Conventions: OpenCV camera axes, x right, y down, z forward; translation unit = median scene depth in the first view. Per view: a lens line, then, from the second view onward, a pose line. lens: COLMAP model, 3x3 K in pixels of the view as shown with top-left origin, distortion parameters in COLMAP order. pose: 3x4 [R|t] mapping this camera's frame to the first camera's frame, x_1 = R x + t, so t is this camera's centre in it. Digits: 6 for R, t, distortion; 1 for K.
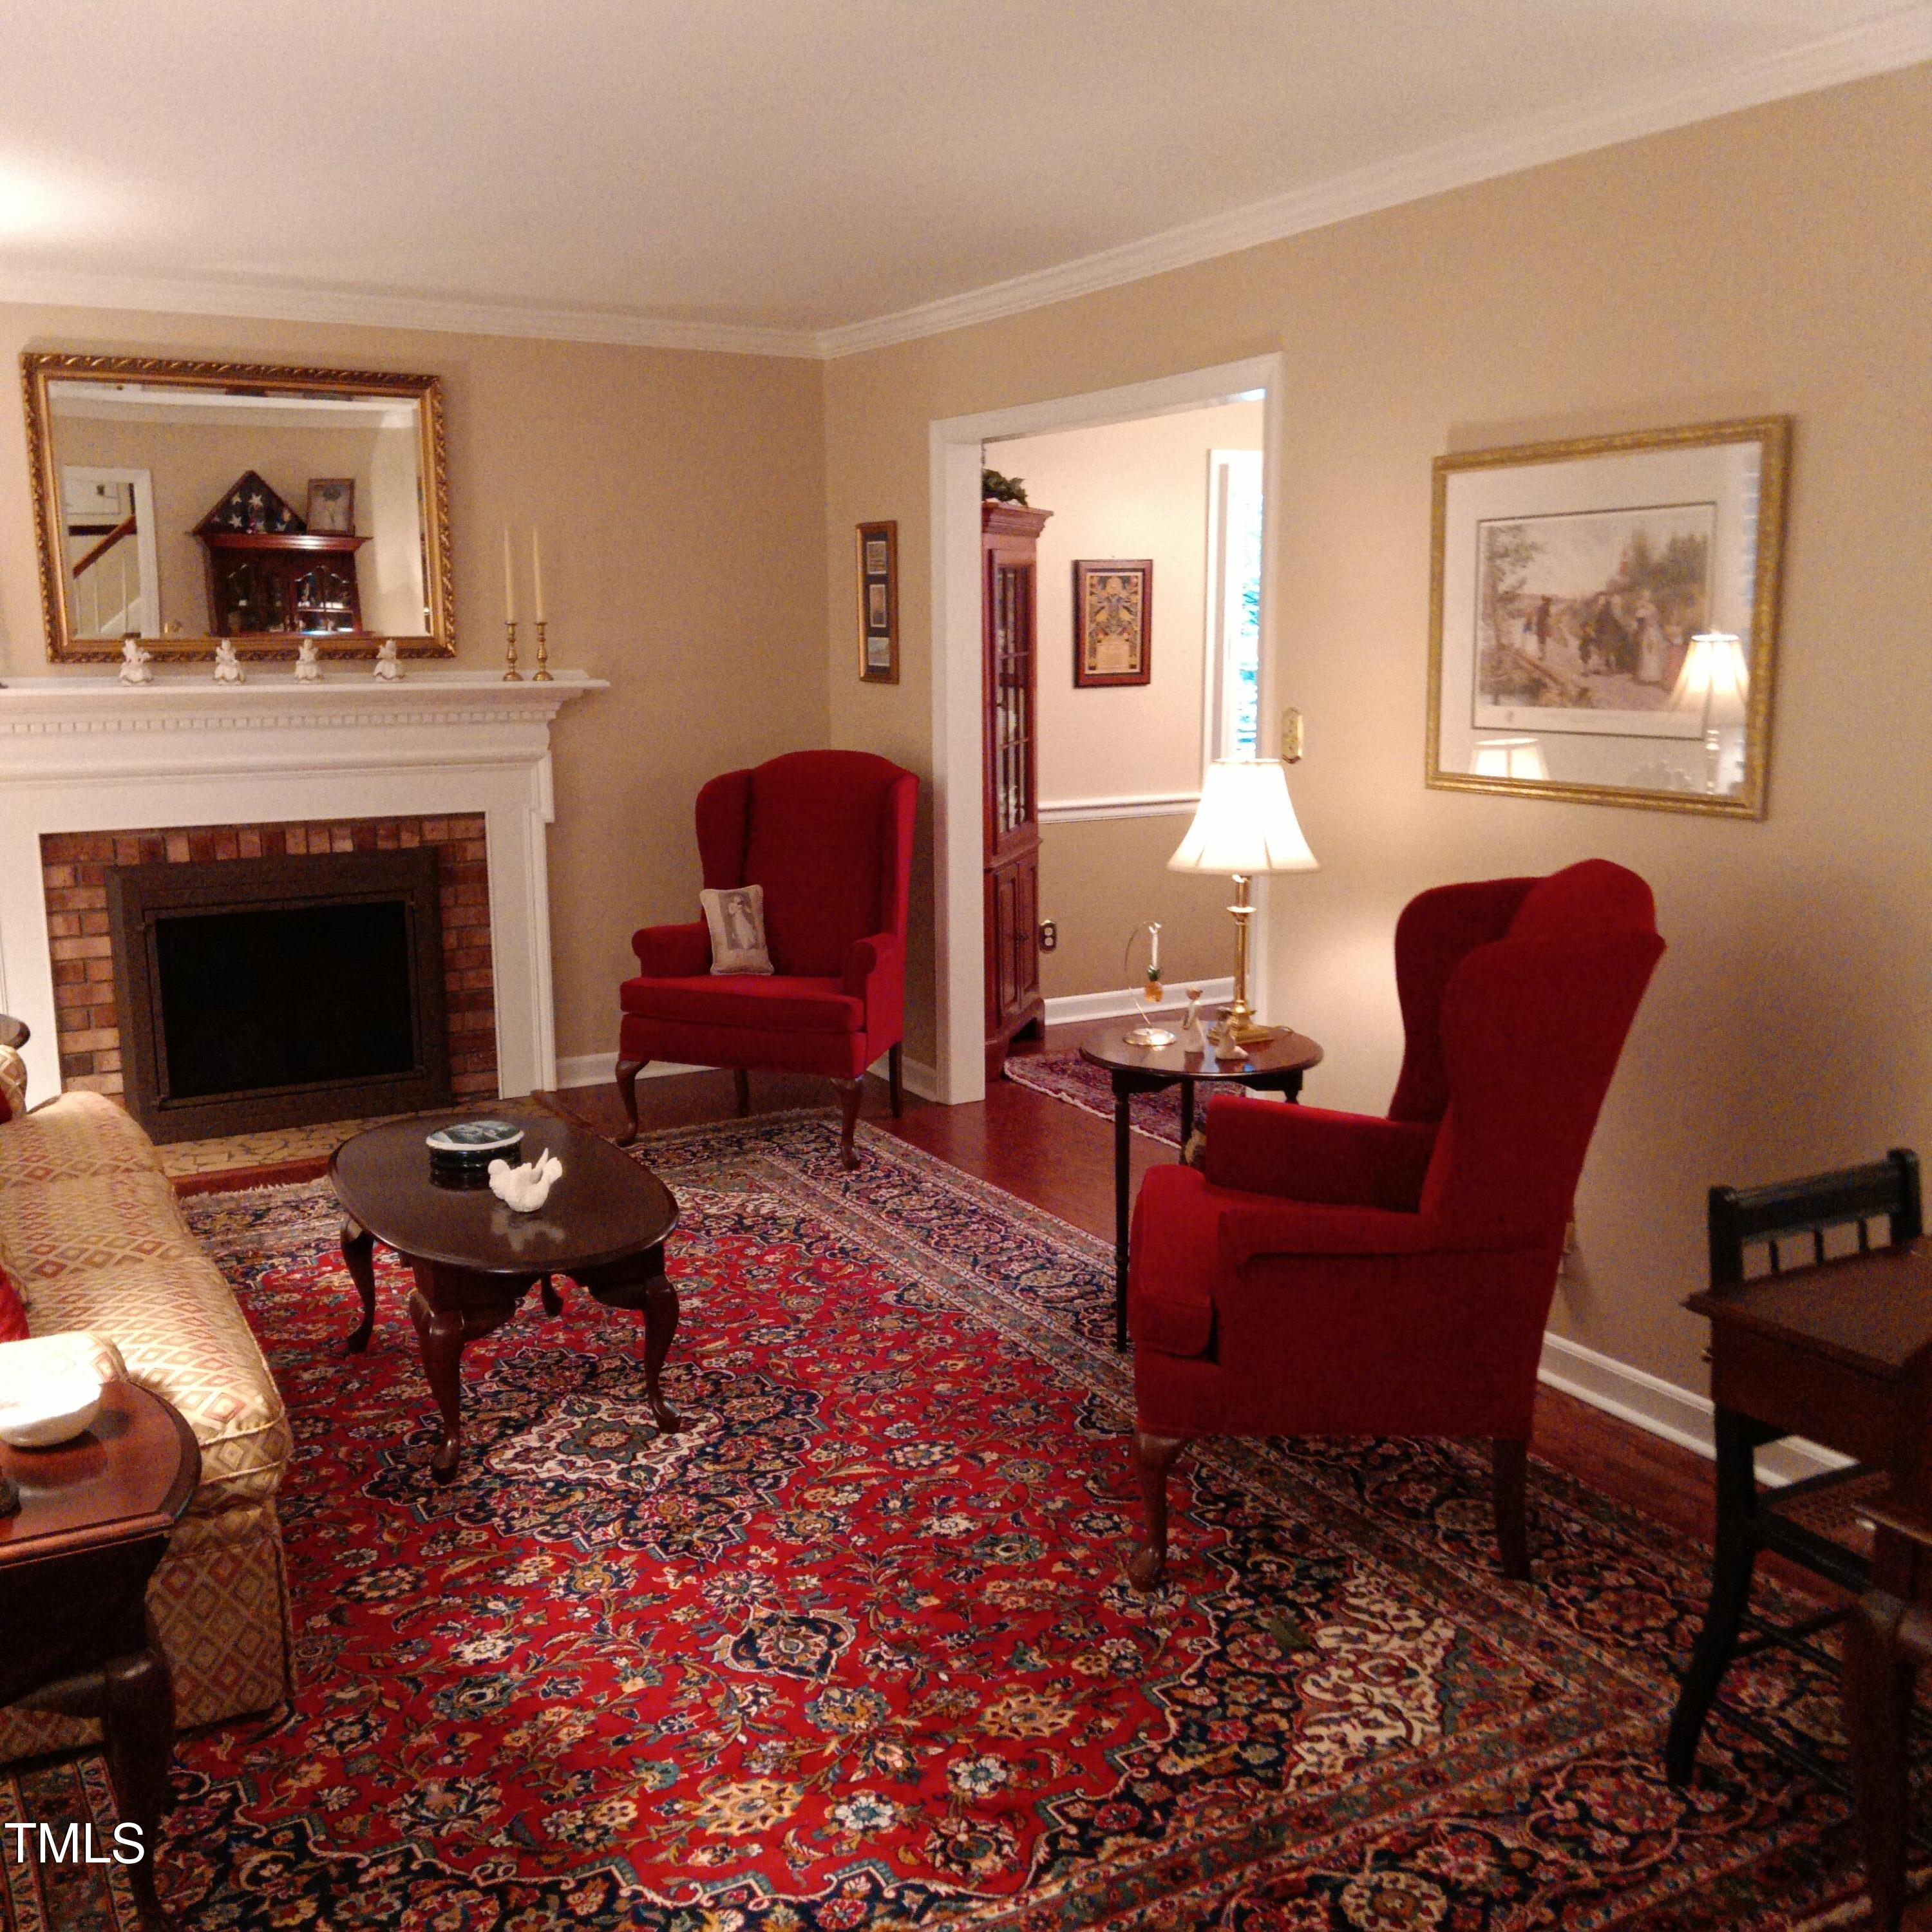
lens RADIAL K [[1932.0, 0, 930.3], [0, 1932.0, 970.2], [0, 0, 1]] dist [0.097820, -0.126475]
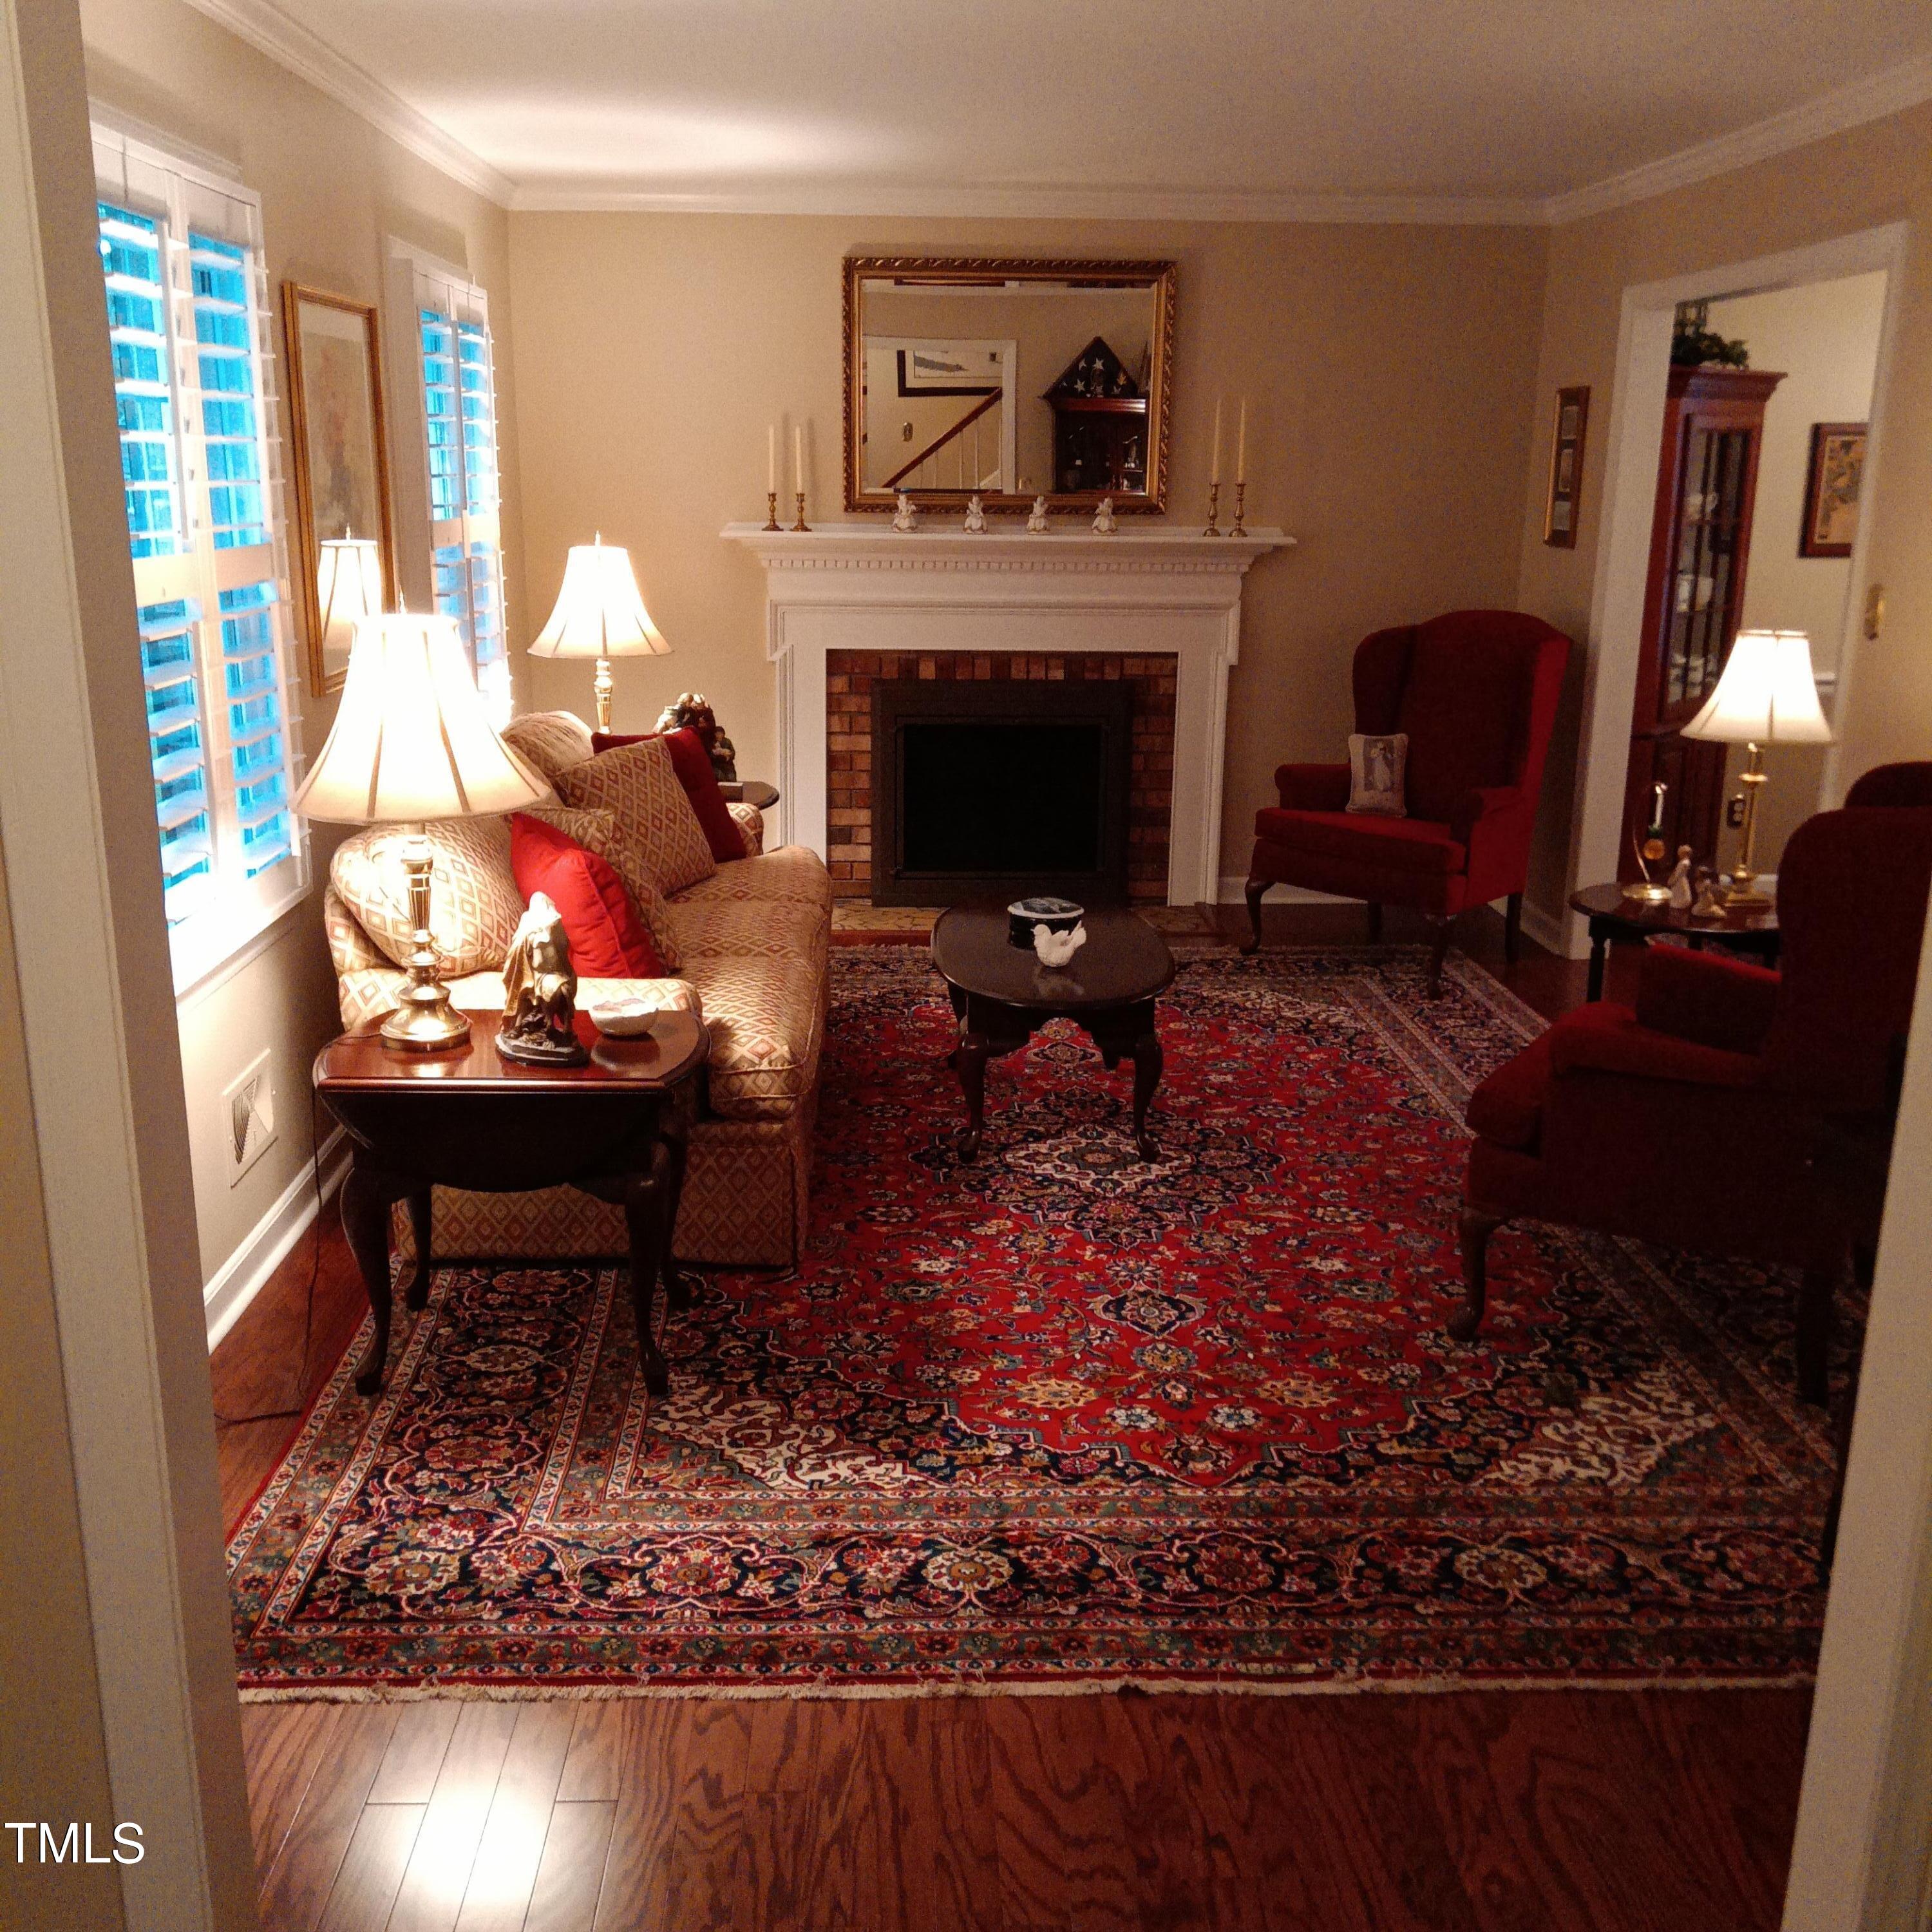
lens RADIAL K [[1932.0, 0, 930.3], [0, 1932.0, 970.2], [0, 0, 1]] dist [0.097820, -0.126475]
pose [[0.892821, 0.129645, -0.431349, 0.258166], [-0.097972, 0.990648, 0.094959, 0.015527], [0.439627, -0.042522, 0.897174, -0.153238]]
